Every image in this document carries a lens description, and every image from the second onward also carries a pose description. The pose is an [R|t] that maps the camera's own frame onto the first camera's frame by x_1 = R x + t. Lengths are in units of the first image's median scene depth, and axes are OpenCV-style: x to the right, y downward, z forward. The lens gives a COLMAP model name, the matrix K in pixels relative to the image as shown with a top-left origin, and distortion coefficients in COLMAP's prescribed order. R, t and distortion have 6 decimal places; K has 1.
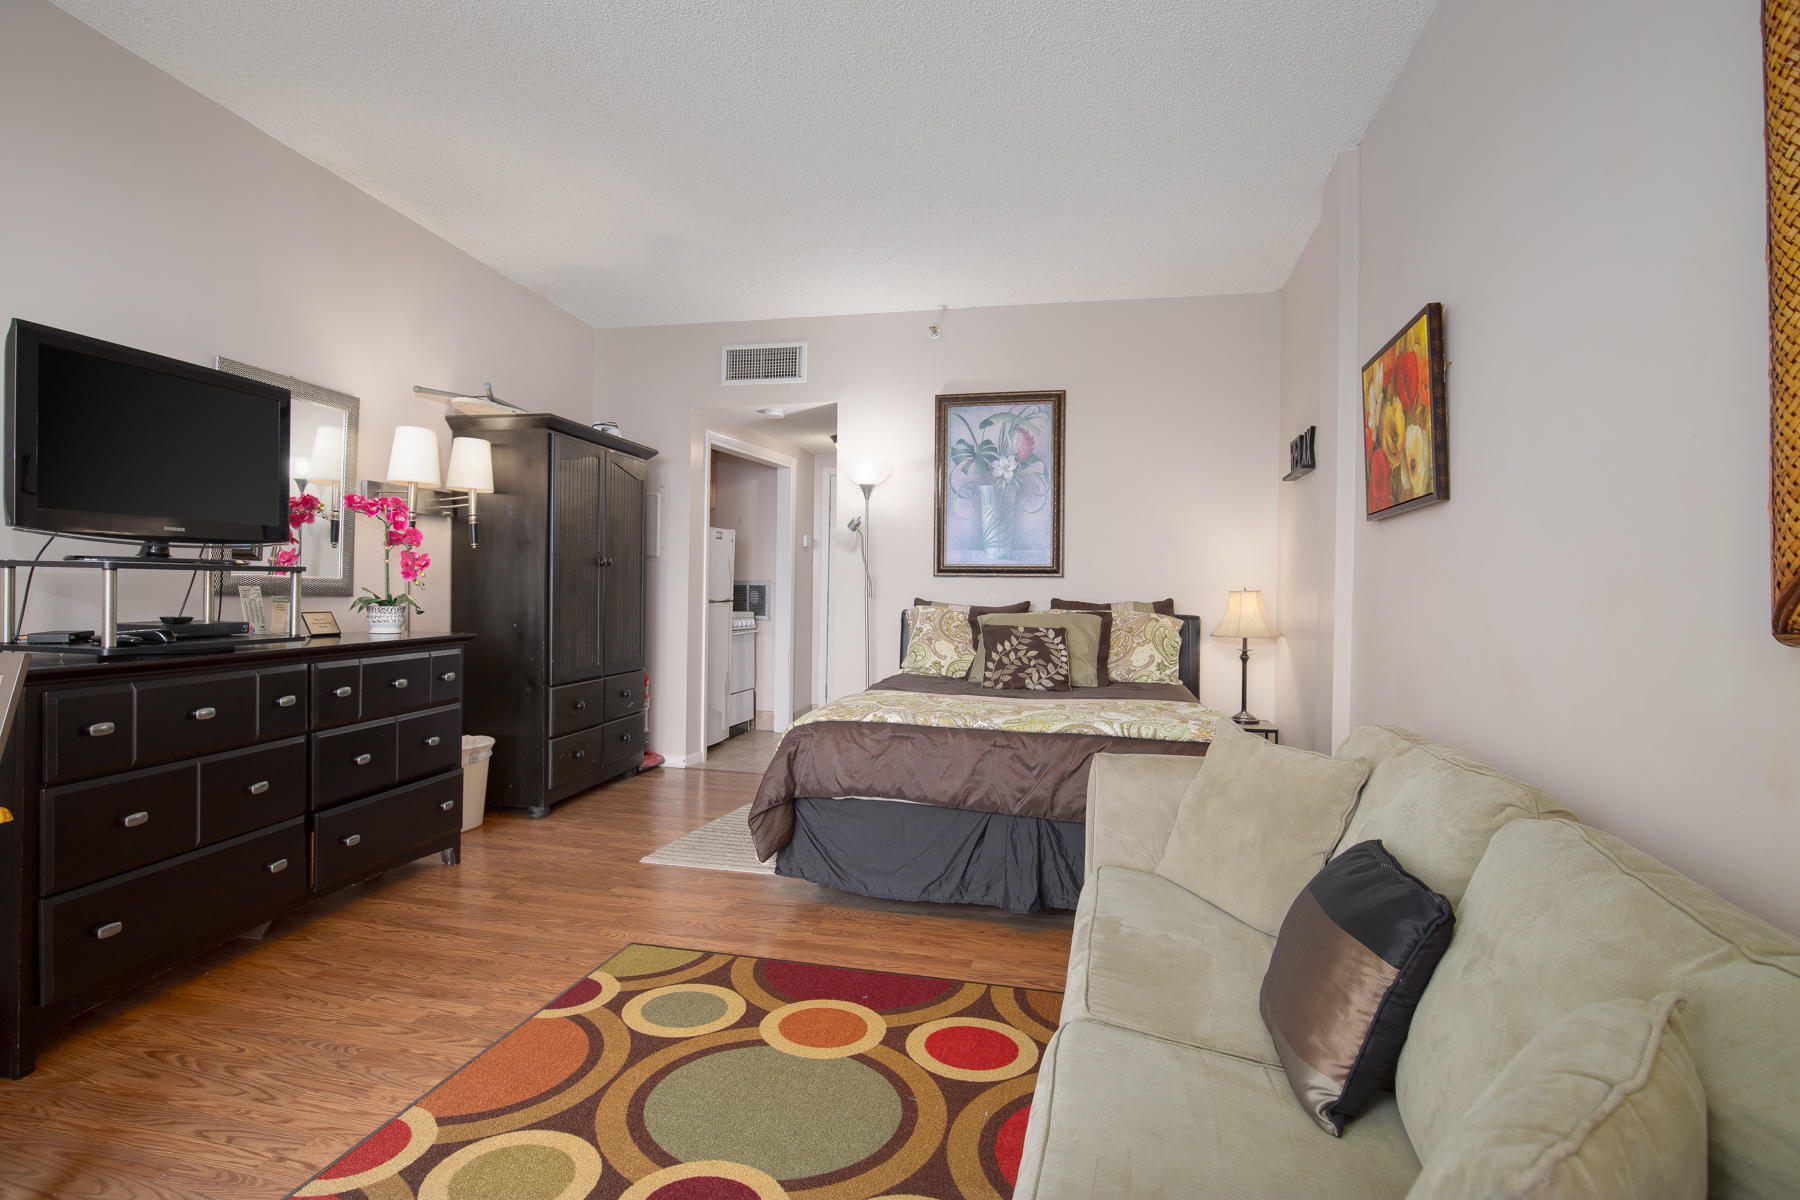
lens RADIAL K [[830.5, 0, 900.0], [0, 830.5, 600.0], [0, 0, 1]] dist [-0.037202, 0.008919]
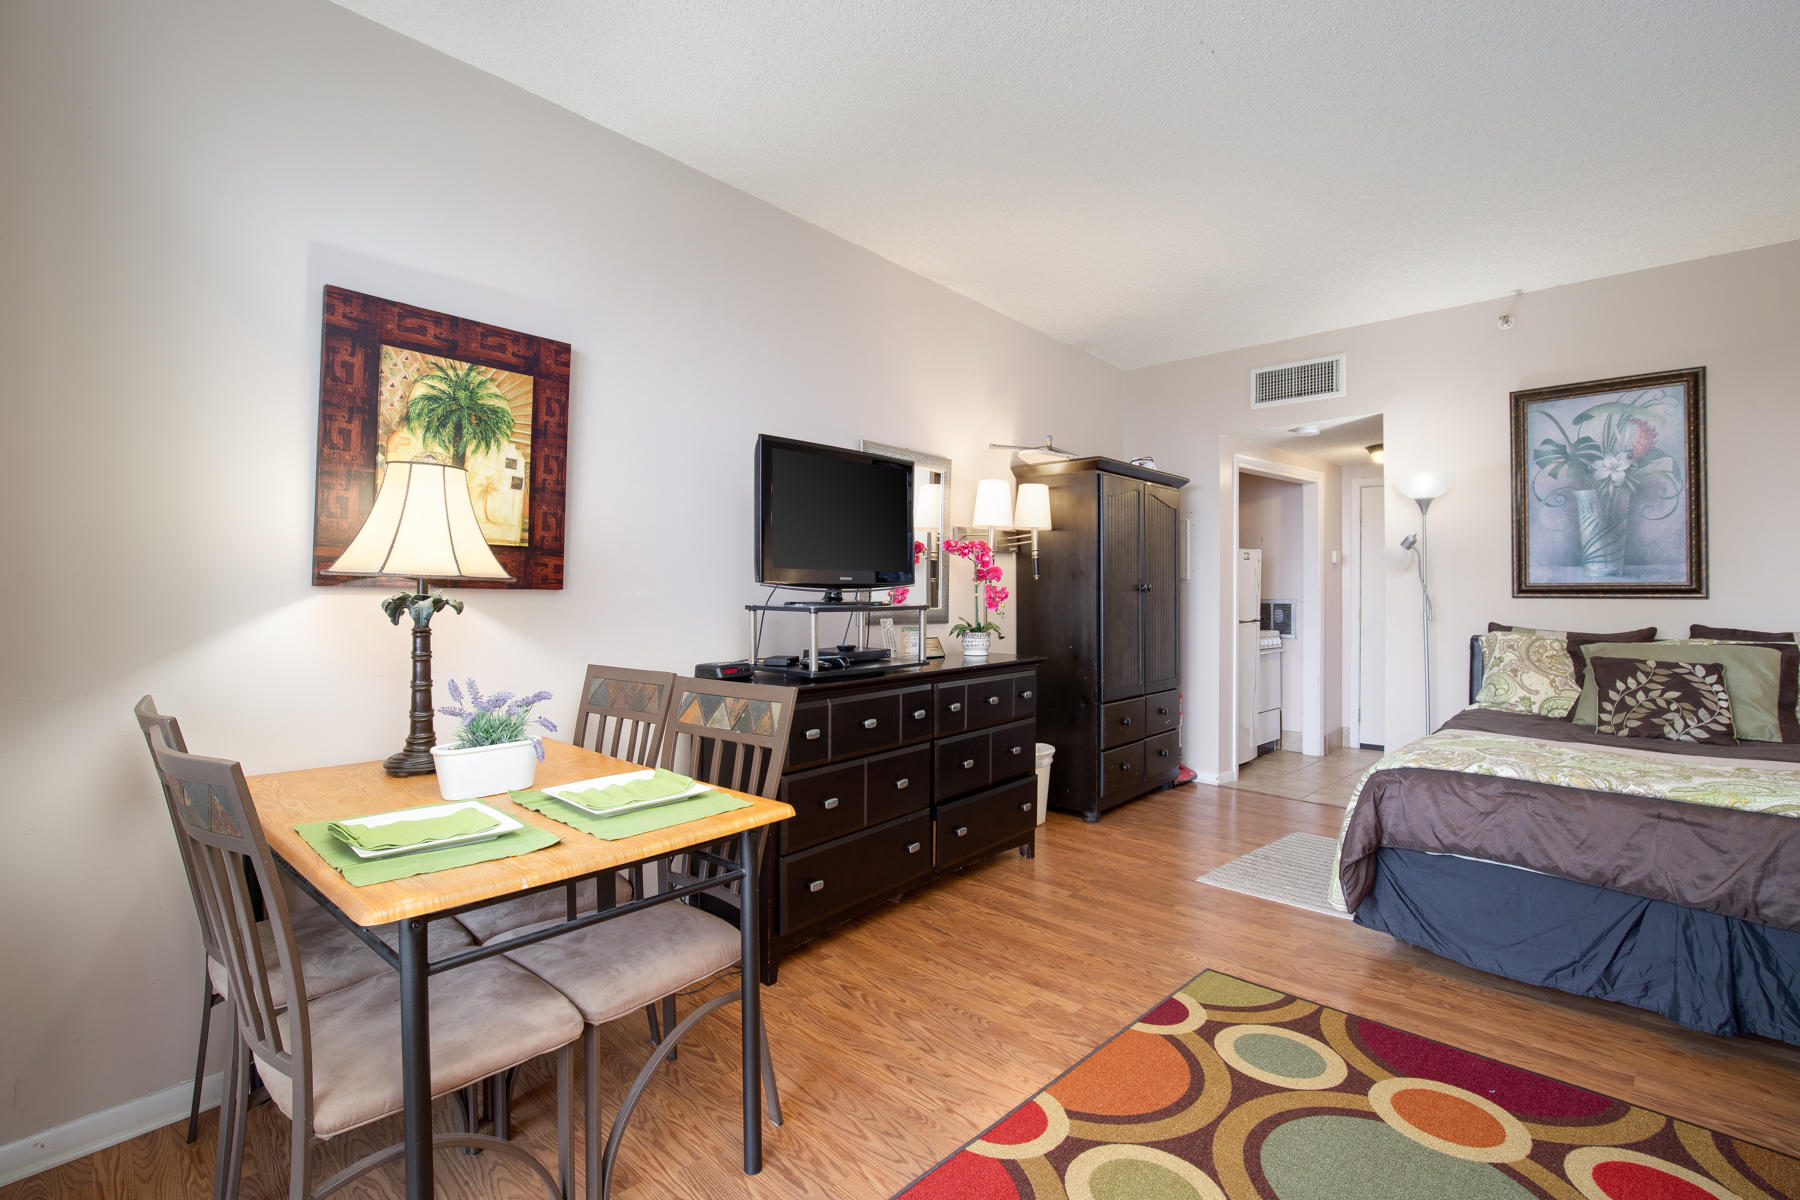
lens RADIAL K [[761.9, 0, 905.1], [0, 761.9, 574.8], [0, 0, 1]] dist [-0.027510, 0.001127]
pose [[0.866882, -0.014241, -0.498310, -0.163027], [0.006875, 0.999838, -0.016613, -0.058556], [0.498466, 0.010975, 0.866840, -0.012275]]
